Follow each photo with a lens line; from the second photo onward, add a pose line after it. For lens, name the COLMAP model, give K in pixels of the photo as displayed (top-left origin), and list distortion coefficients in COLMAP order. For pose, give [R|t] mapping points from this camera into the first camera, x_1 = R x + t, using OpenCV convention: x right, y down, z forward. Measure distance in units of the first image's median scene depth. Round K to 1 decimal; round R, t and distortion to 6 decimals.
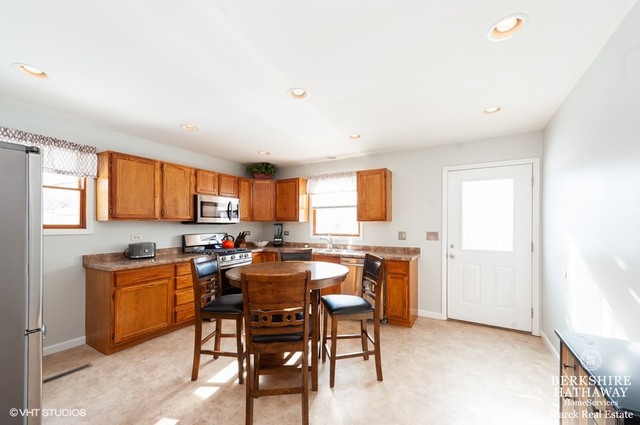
lens RADIAL K [[253.8, 0, 319.4], [0, 253.8, 223.9], [0, 0, 1]] dist [-0.000085, -0.000121]
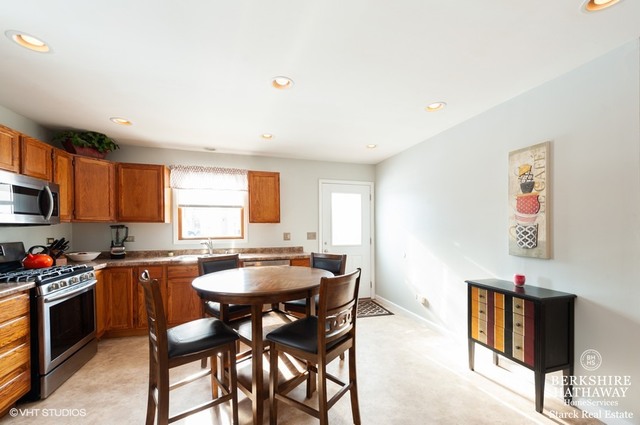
lens RADIAL K [[253.8, 0, 319.4], [0, 253.8, 223.9], [0, 0, 1]] dist [-0.000085, -0.000121]
pose [[0.678337, 0.004722, 0.734736, -0.362720], [0.001932, 0.999964, -0.008211, 0.001859], [-0.734749, 0.006990, 0.678303, 0.153983]]
